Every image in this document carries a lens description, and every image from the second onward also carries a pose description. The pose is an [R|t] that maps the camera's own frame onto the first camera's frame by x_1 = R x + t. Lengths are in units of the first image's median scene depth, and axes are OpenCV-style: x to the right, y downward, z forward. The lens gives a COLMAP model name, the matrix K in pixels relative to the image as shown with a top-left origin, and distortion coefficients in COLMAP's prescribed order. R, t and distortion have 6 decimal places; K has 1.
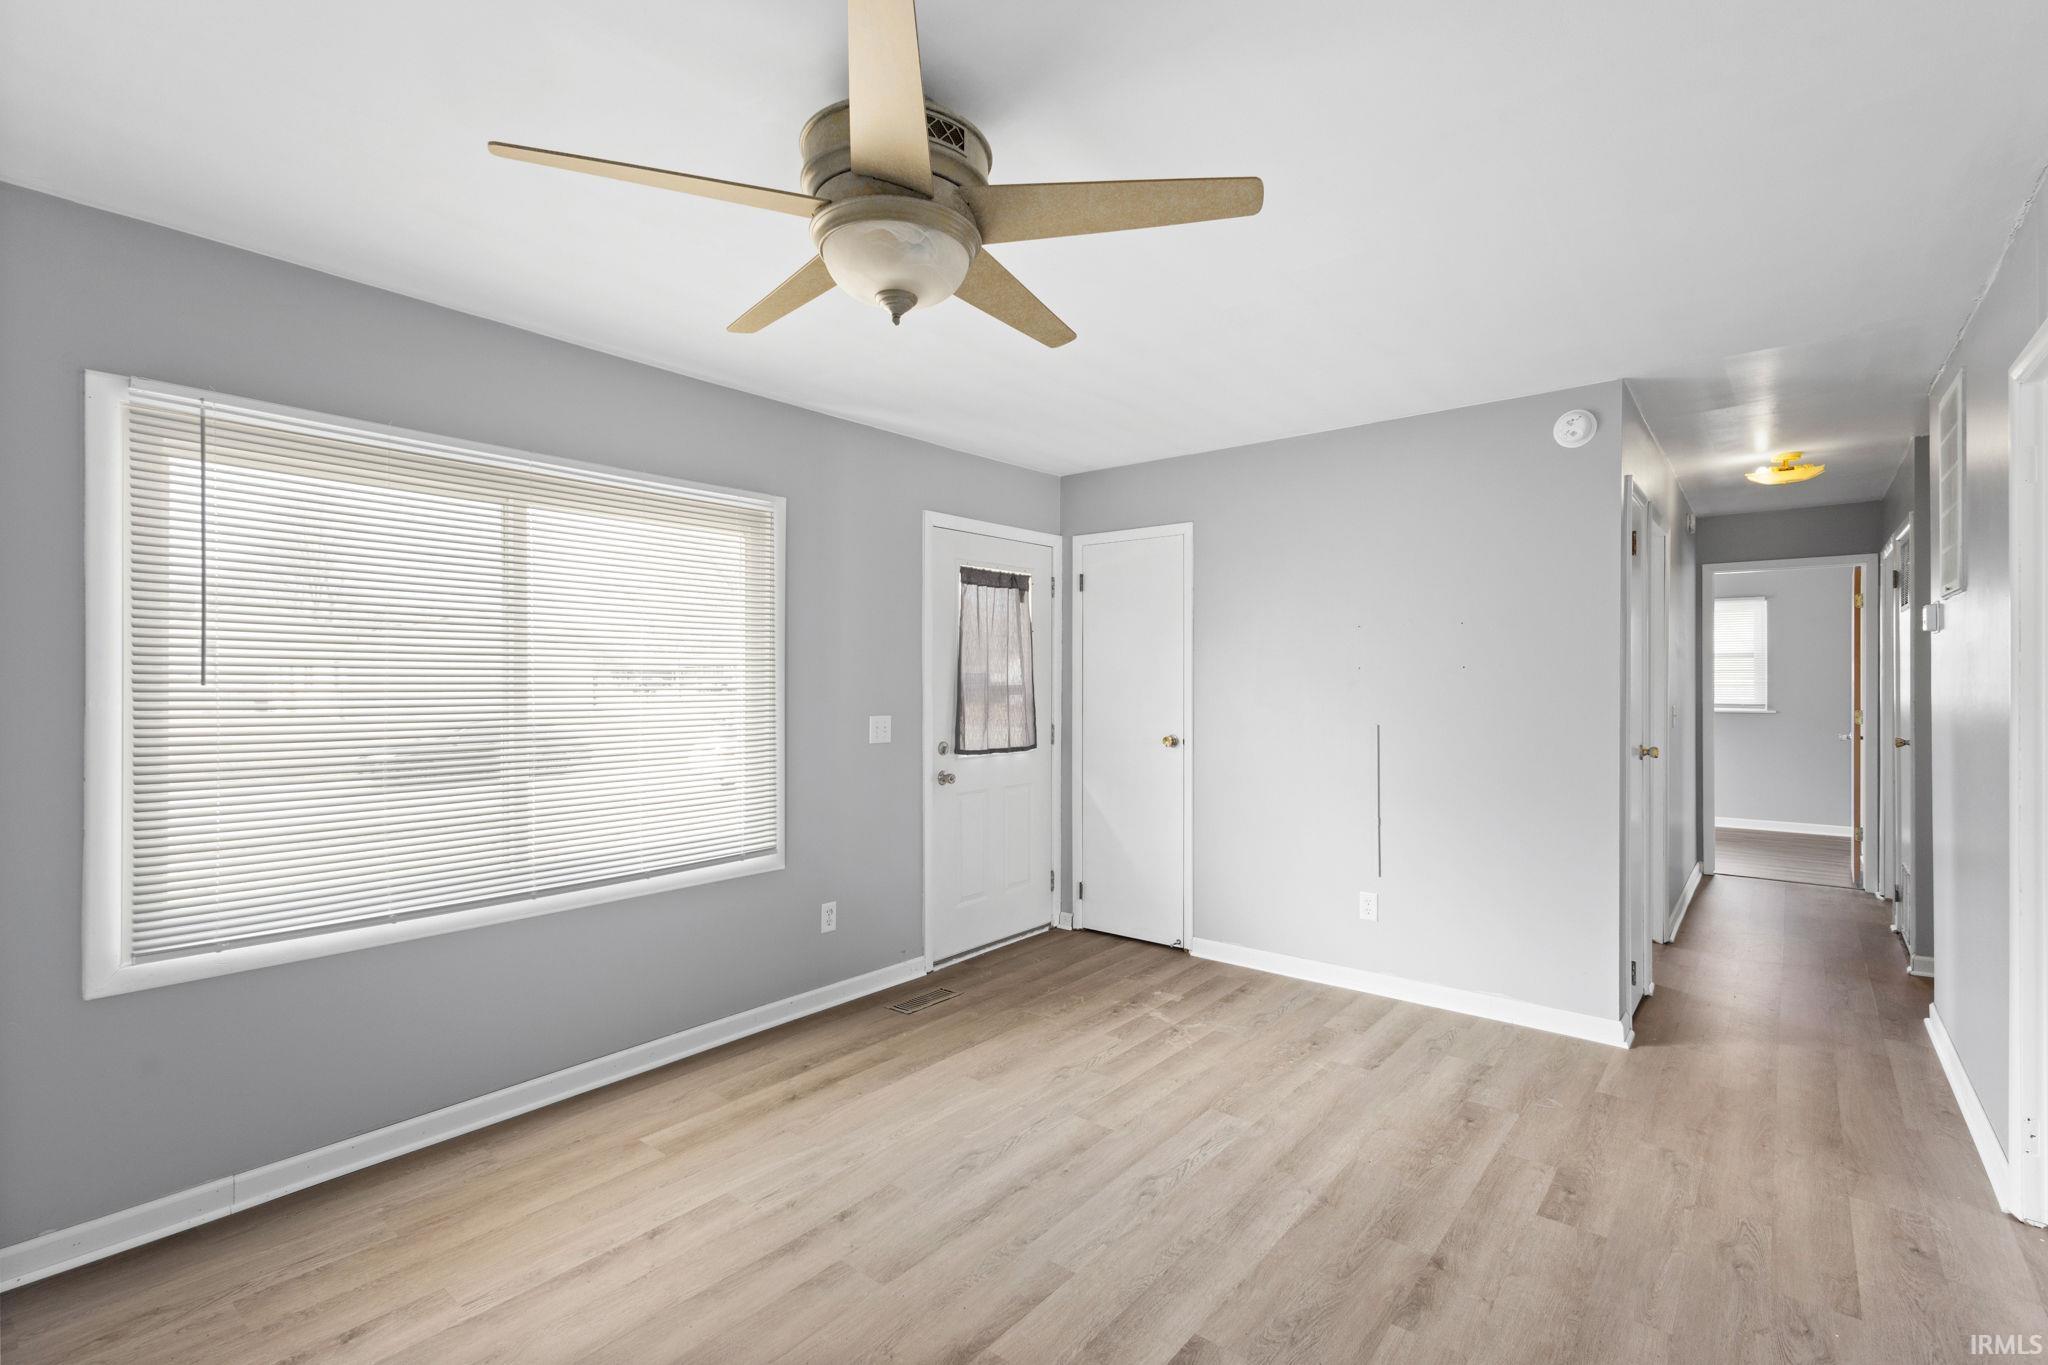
lens RADIAL K [[945.3, 0, 1032.8], [0, 945.3, 684.6], [0, 0, 1]] dist [0.003135, -0.000811]
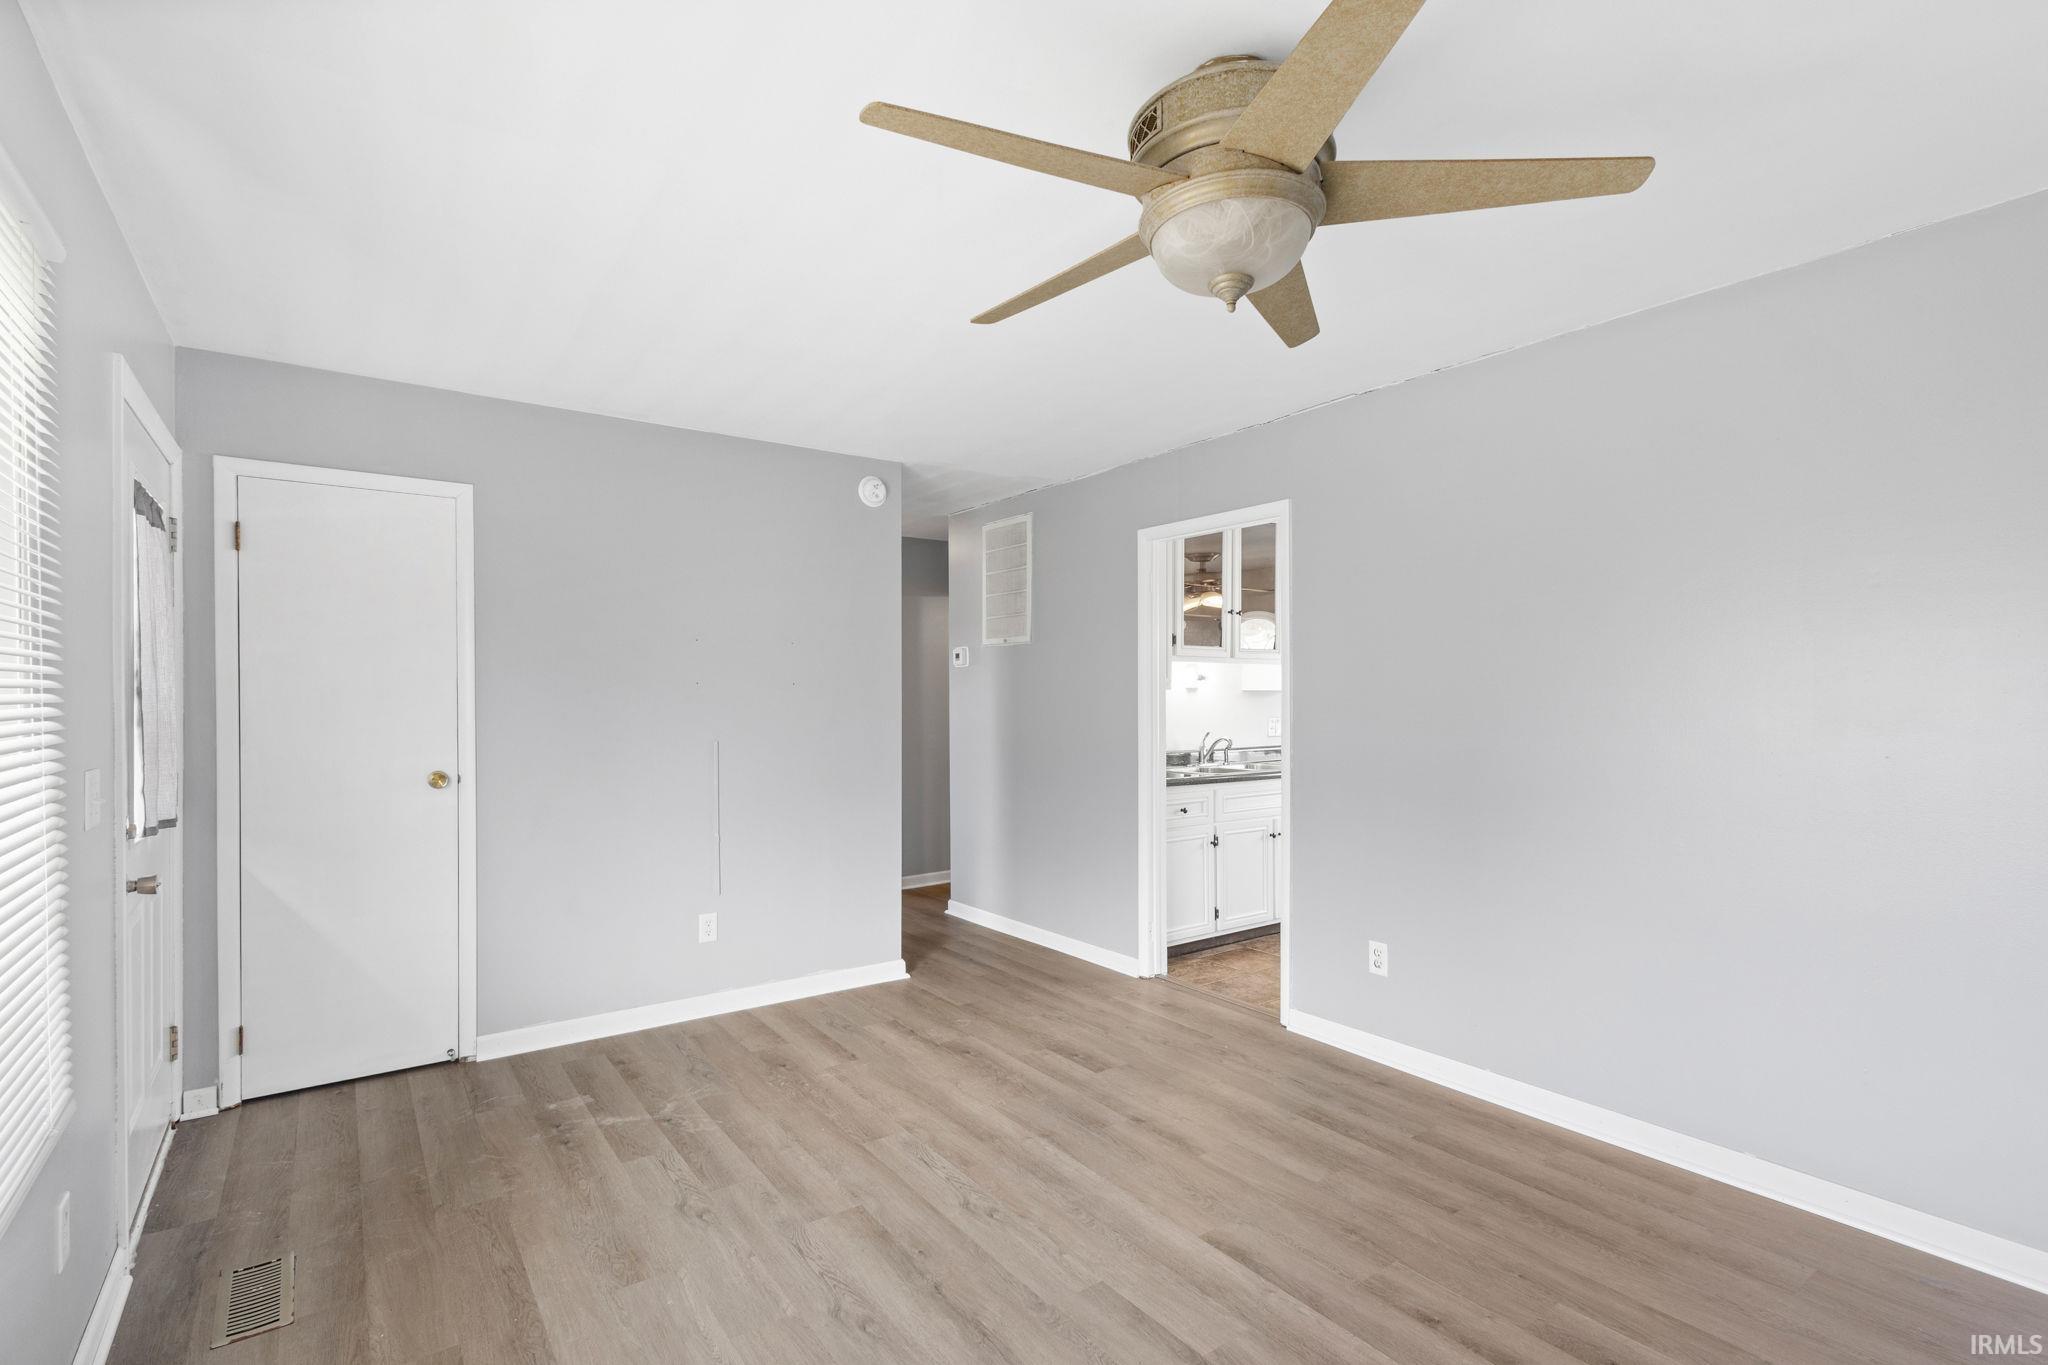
lens RADIAL K [[945.3, 0, 1032.4], [0, 945.3, 687.3], [0, 0, 1]] dist [0.003135, -0.000811]
pose [[0.256531, 0.008573, 0.966498, -0.572943], [0.006253, 0.999925, -0.010529, 0.000234], [-0.966516, 0.008745, 0.256458, 0.486087]]
